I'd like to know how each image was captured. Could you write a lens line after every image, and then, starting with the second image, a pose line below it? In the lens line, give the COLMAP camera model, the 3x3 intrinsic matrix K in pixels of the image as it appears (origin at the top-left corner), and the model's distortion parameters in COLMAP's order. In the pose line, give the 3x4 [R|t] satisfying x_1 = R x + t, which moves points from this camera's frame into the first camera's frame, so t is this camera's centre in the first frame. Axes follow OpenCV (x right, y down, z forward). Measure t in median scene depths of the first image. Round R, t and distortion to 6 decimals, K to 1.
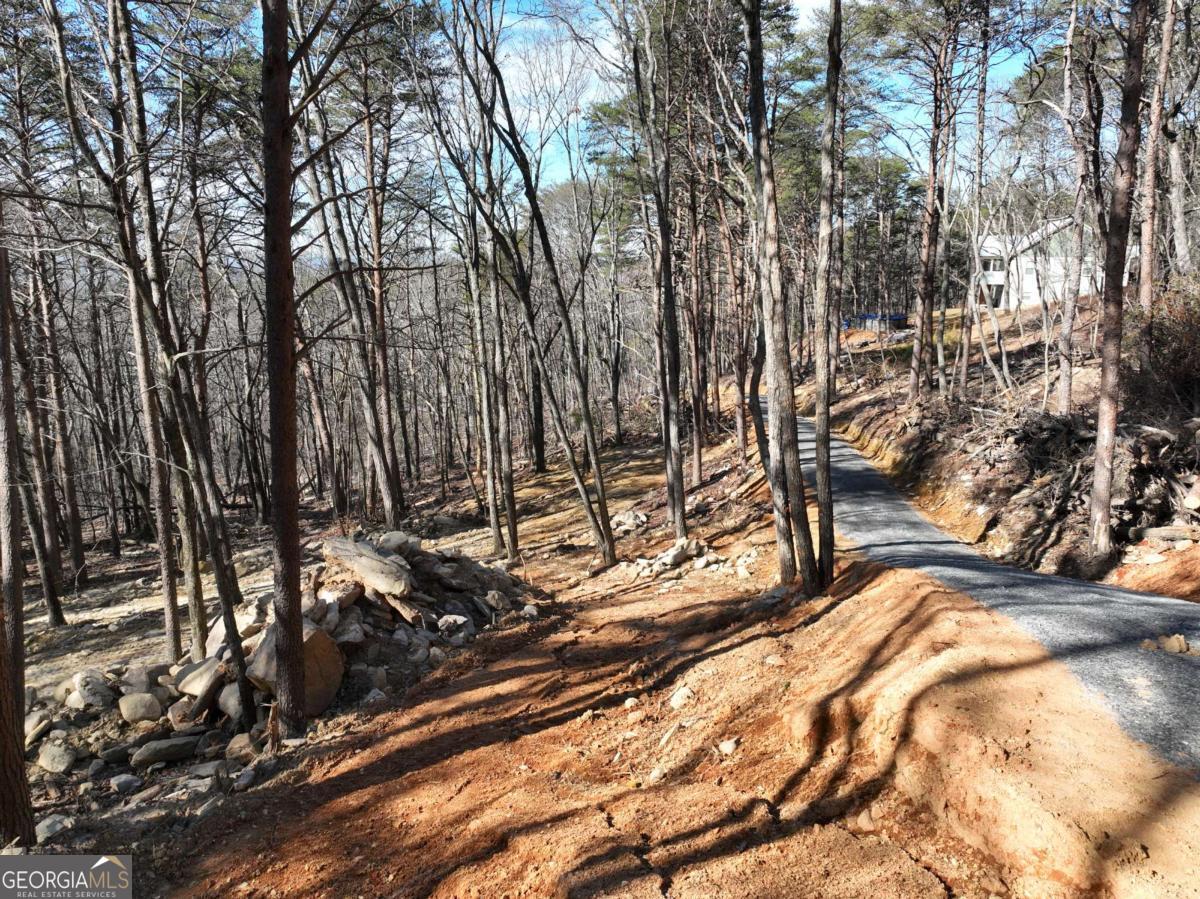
lens RADIAL K [[840.4, 0, 601.2], [0, 840.4, 447.0], [0, 0, 1]] dist [0.000715, 0.018159]
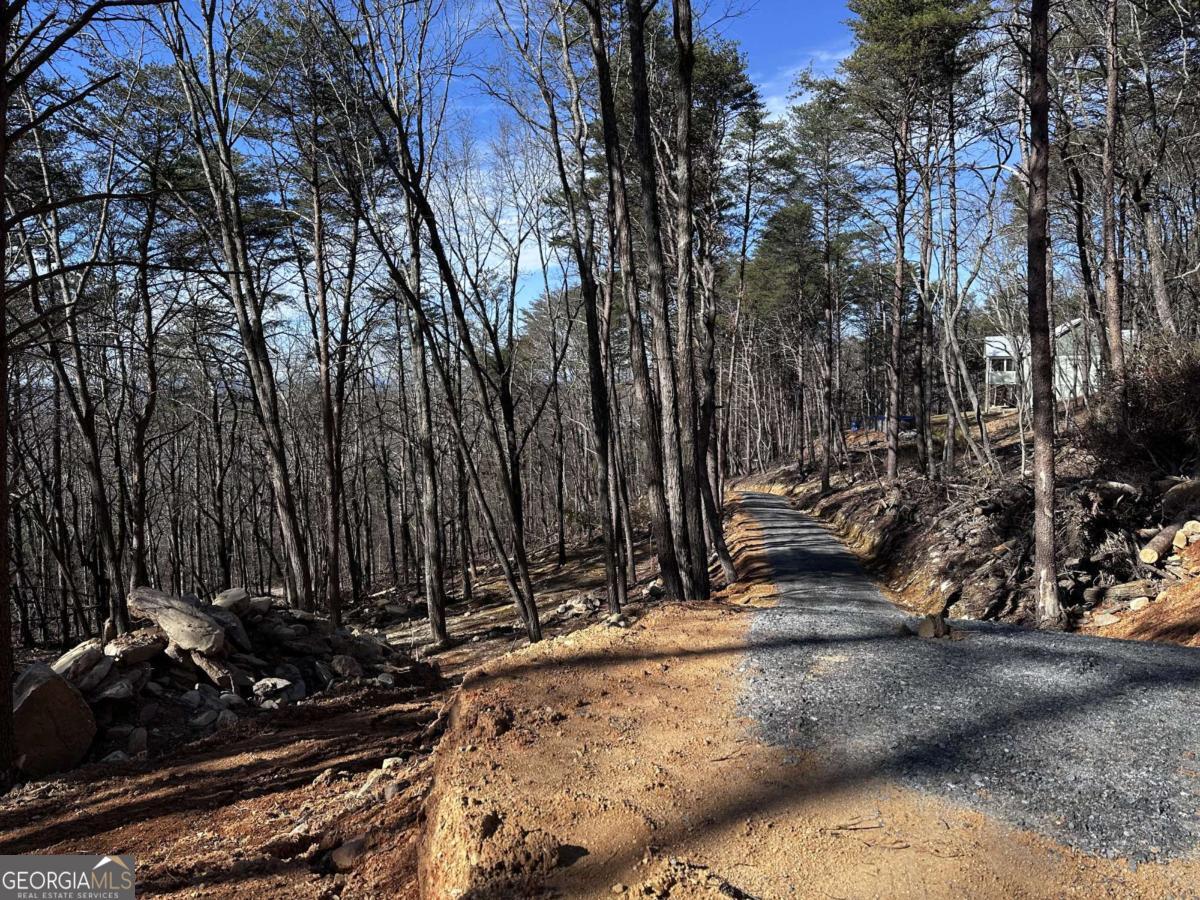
lens RADIAL K [[830.0, 0, 599.2], [0, 830.0, 458.9], [0, 0, 1]] dist [0.093669, -0.117732]
pose [[0.999259, -0.006512, -0.037939, 0.122841], [0.001904, 0.992741, -0.120261, 0.050776], [0.038446, 0.120099, 0.992017, 0.075999]]
